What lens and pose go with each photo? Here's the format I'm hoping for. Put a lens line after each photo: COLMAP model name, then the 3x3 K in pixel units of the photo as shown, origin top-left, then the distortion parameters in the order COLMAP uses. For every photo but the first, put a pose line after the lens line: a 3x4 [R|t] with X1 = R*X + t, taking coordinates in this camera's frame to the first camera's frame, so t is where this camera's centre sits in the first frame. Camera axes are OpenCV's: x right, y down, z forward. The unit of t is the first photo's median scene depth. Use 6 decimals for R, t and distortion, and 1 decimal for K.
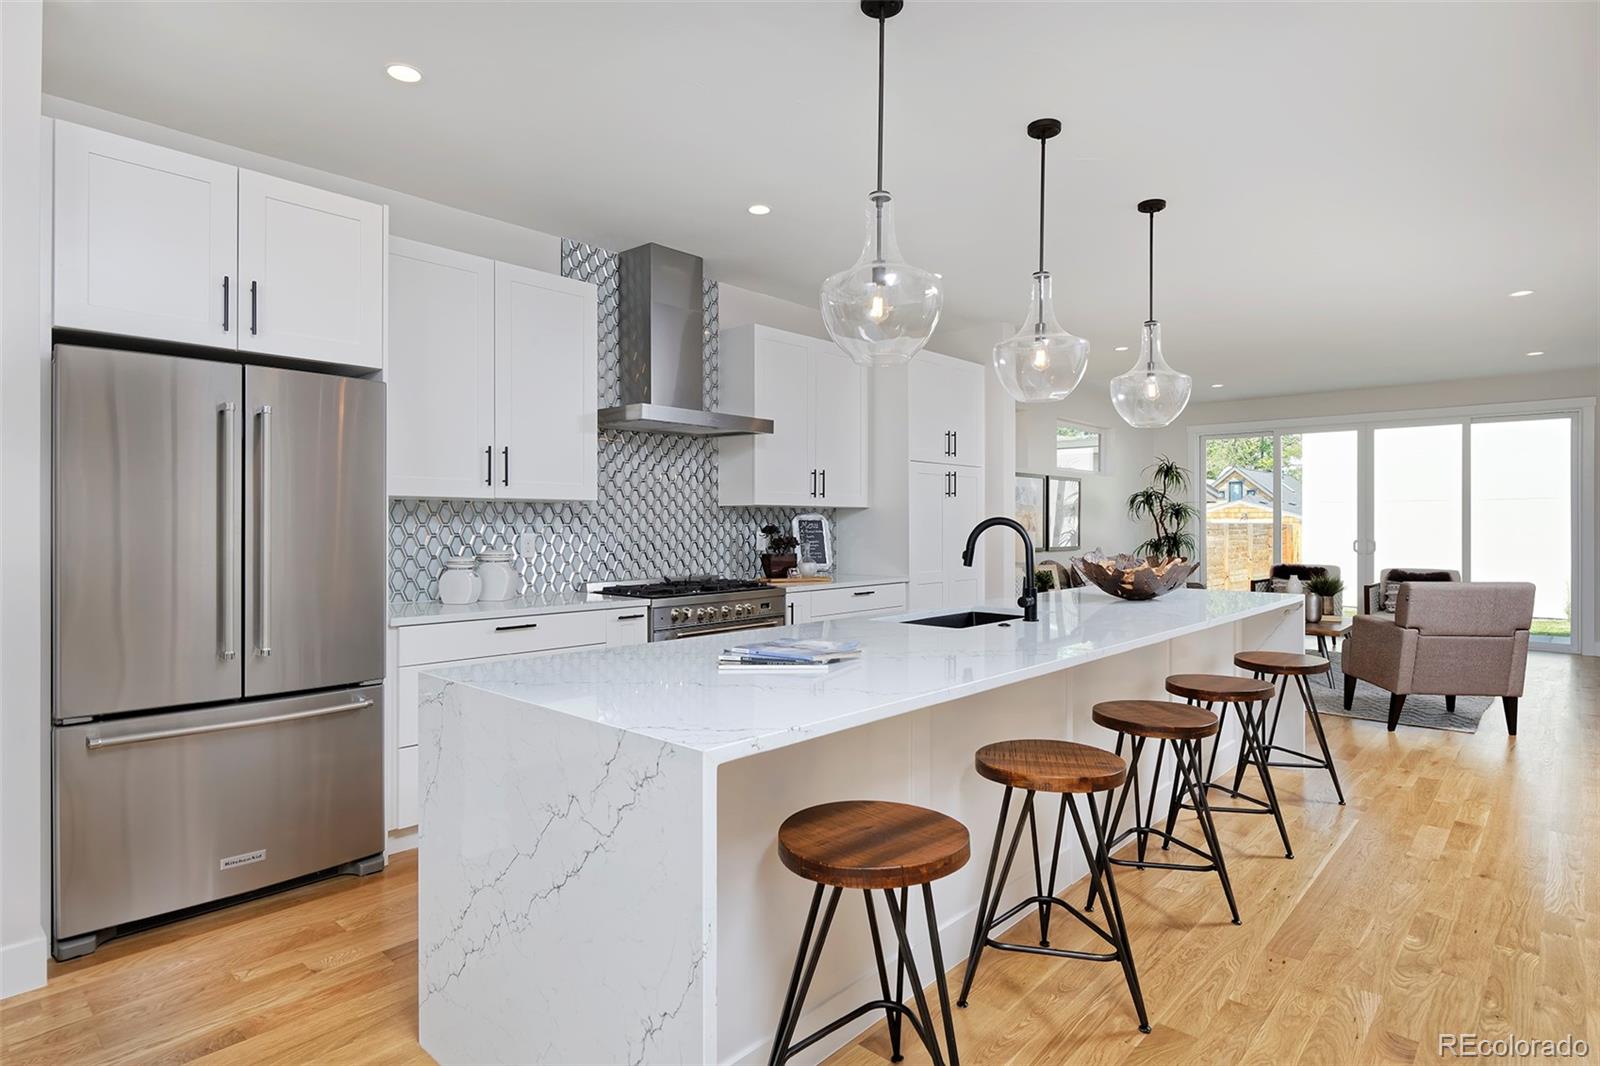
lens RADIAL K [[850.0, 0, 797.1], [0, 850.0, 525.6], [0, 0, 1]] dist [0.001463, 0.000519]
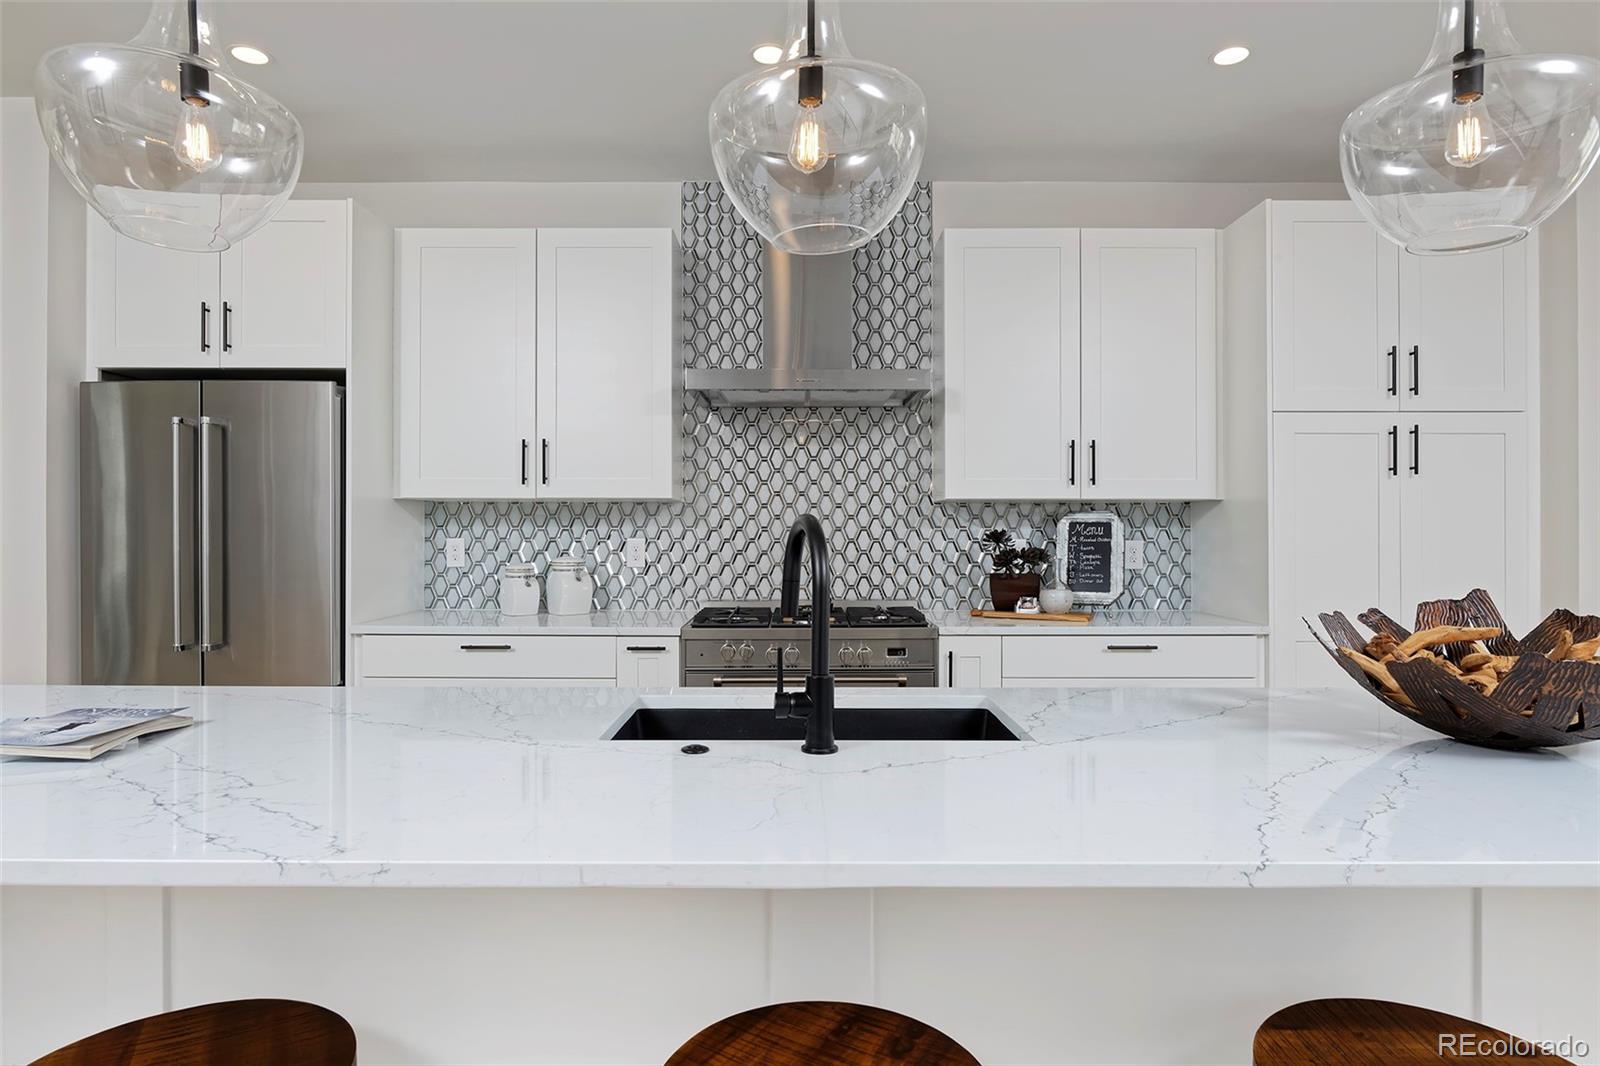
lens RADIAL K [[901.1, 0, 799.9], [0, 901.1, 535.0], [0, 0, 1]] dist [0.001594, 0.001604]
pose [[0.666794, 0.006523, -0.745214, 0.384626], [-0.002479, 0.999976, 0.006535, -0.000658], [0.745238, -0.002510, 0.666794, 0.427979]]
